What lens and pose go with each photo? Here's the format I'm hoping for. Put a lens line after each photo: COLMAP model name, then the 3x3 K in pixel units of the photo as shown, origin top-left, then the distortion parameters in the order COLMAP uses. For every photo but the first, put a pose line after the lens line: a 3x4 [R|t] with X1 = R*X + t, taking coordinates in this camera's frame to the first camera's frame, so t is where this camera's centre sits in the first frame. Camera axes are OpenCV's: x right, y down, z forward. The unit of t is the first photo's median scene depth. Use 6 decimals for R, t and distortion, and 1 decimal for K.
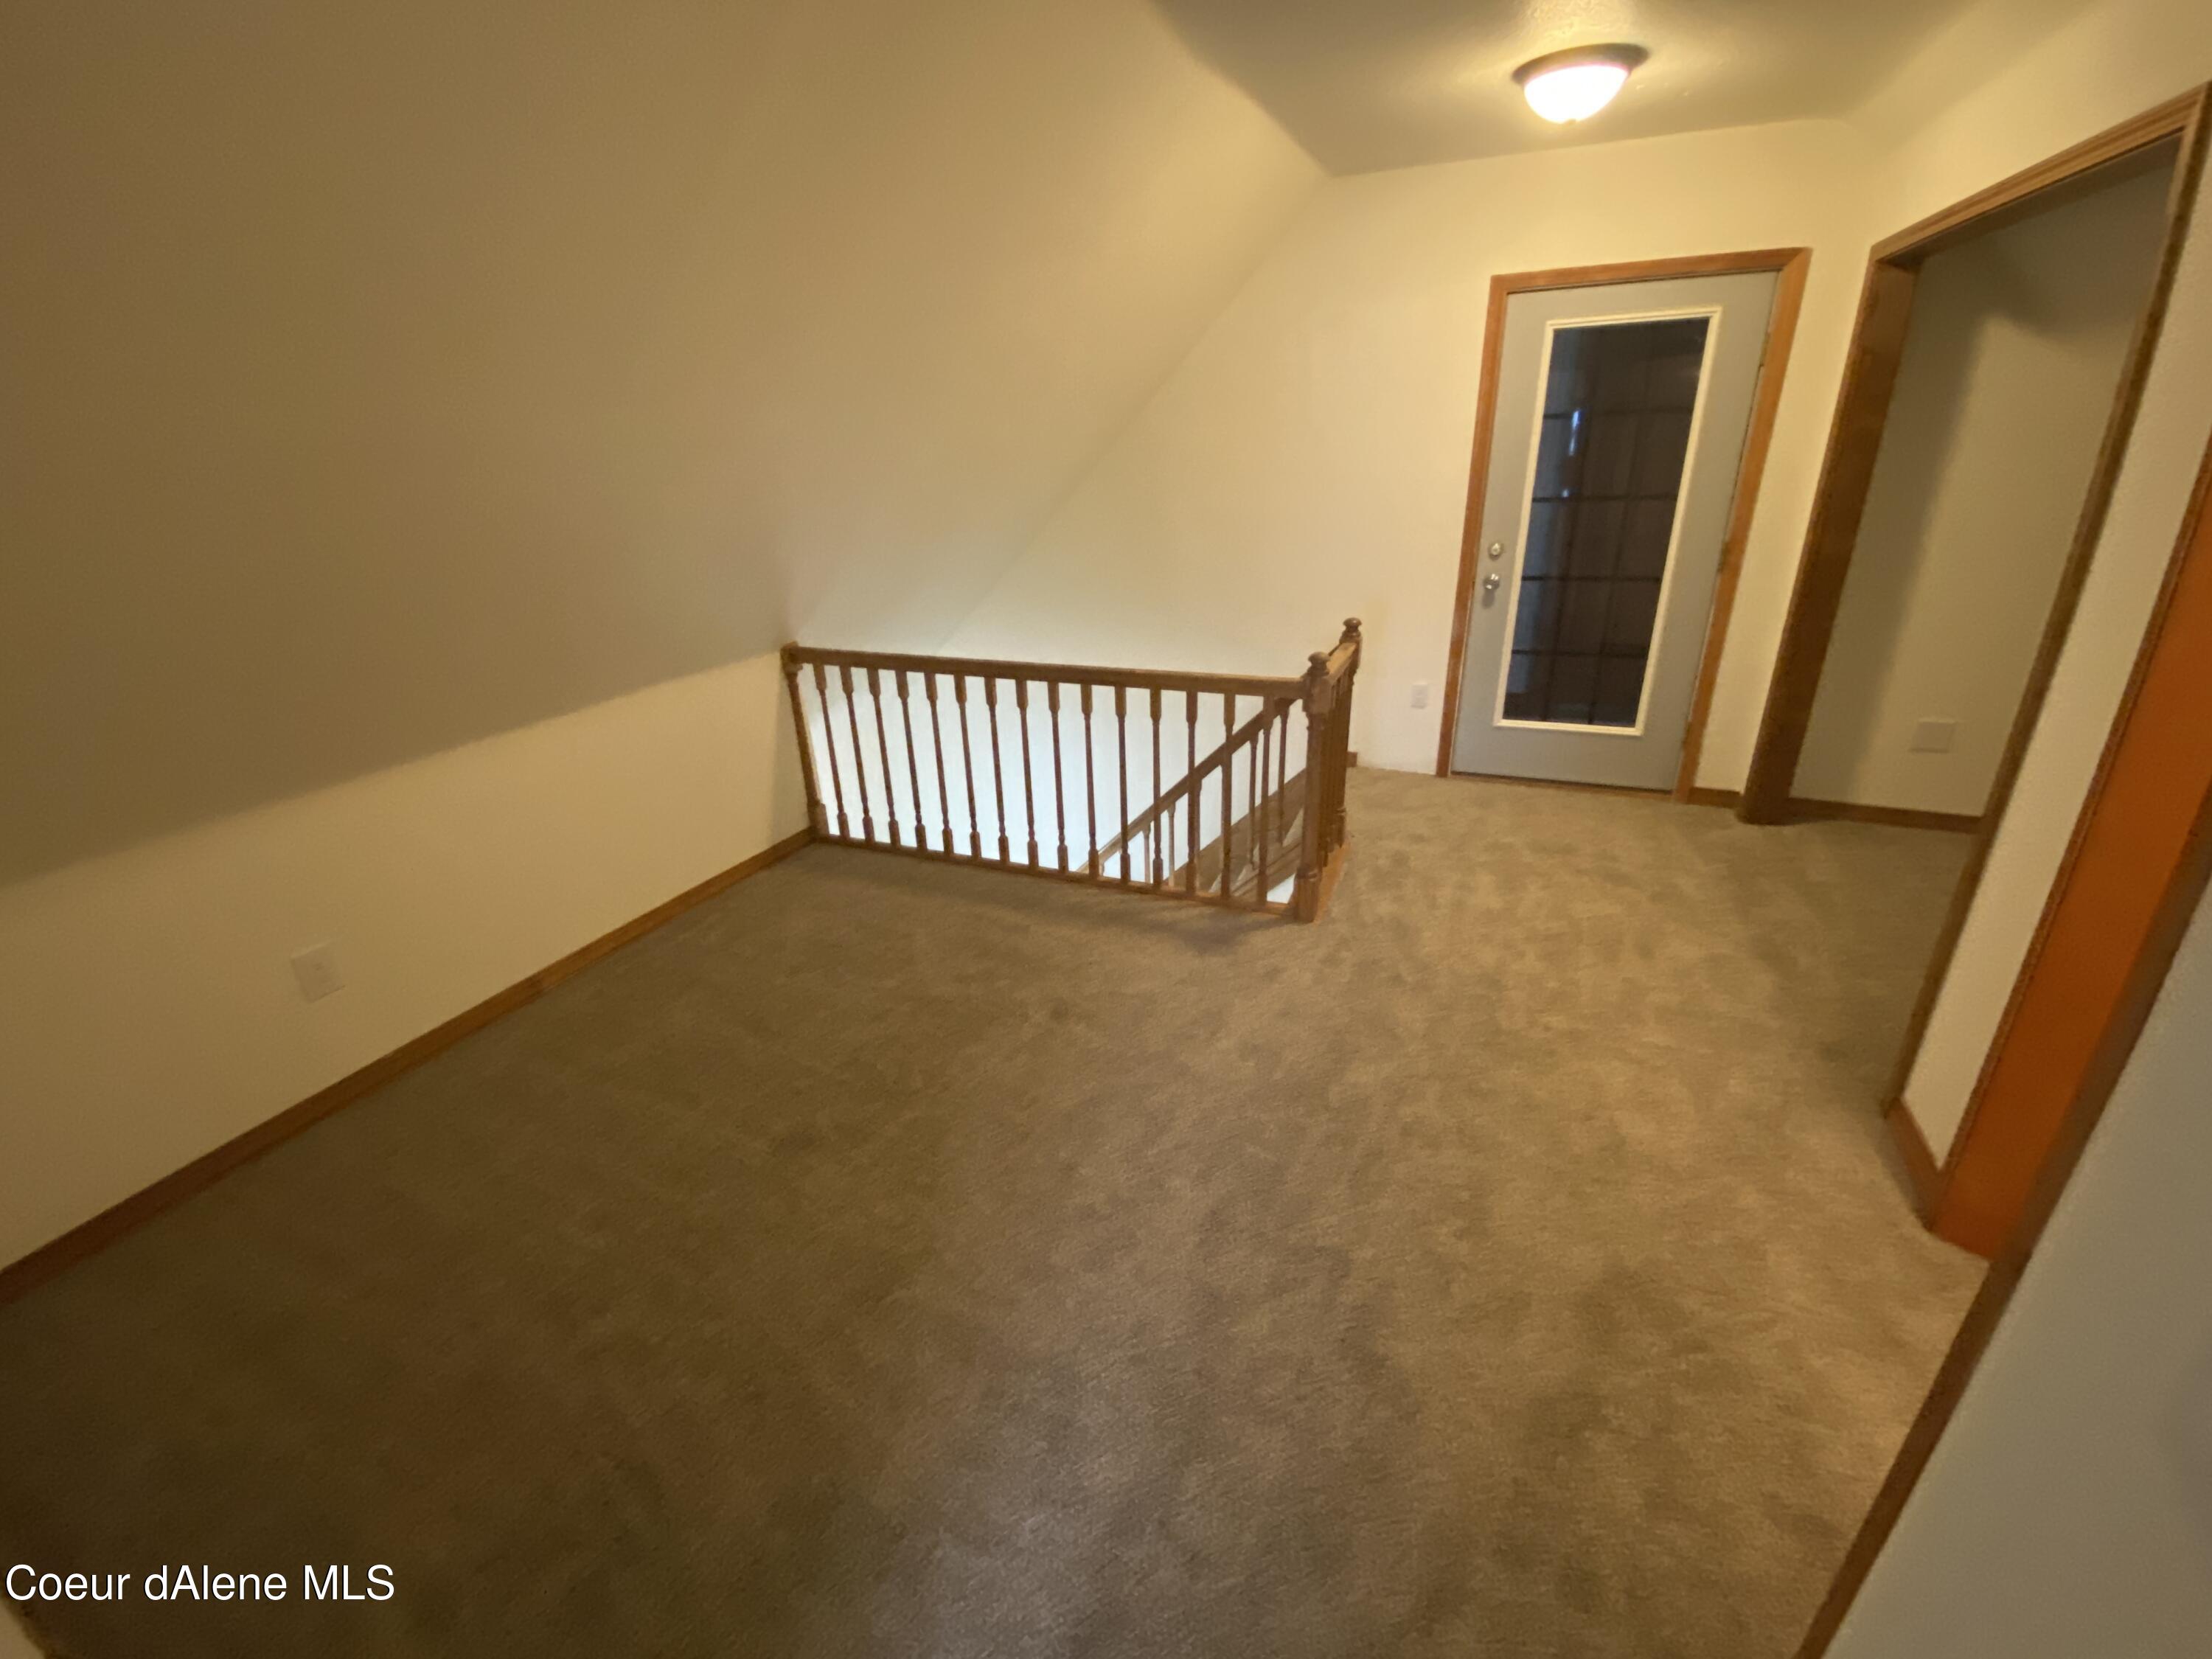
lens RADIAL K [[886.0, 0, 1095.3], [0, 886.0, 826.2], [0, 0, 1]] dist [0.029992, -0.026468]
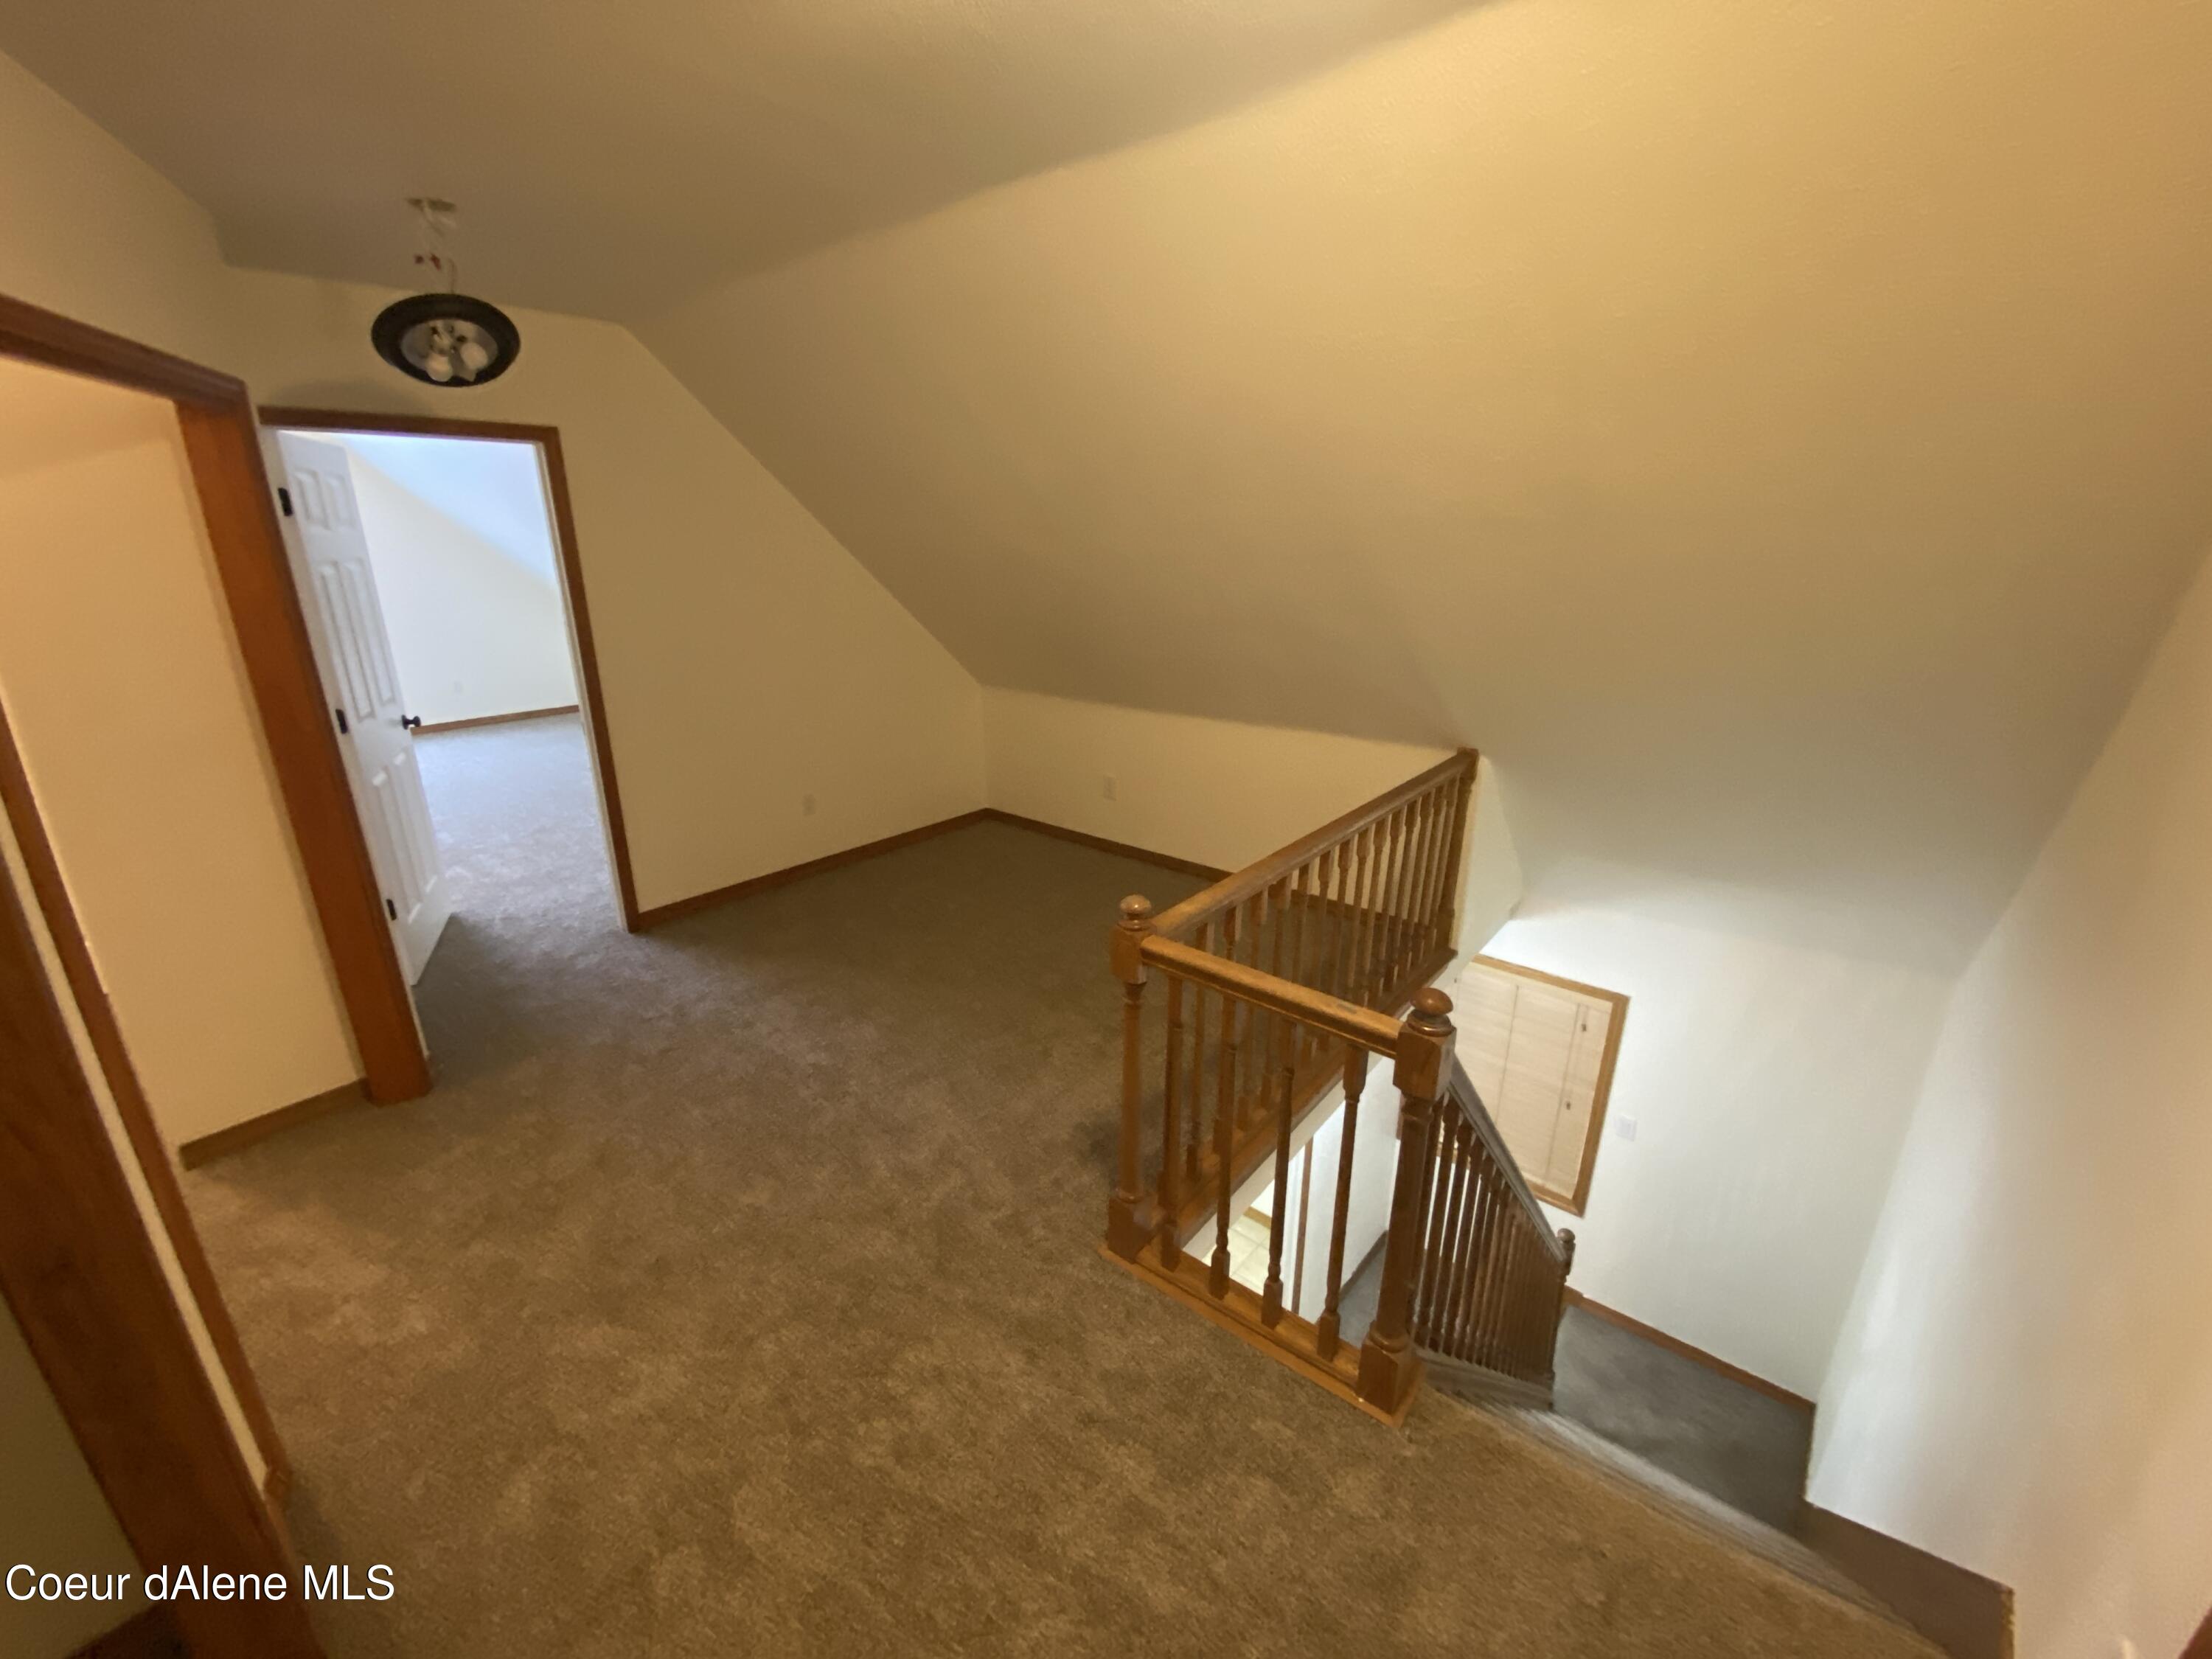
lens RADIAL K [[886.0, 0, 1095.3], [0, 886.0, 826.2], [0, 0, 1]] dist [0.029992, -0.026468]
pose [[-0.279555, 0.336632, -0.899182, 0.799788], [-0.357691, 0.832590, 0.422908, -0.483044], [0.891014, 0.439855, -0.112345, 0.954623]]
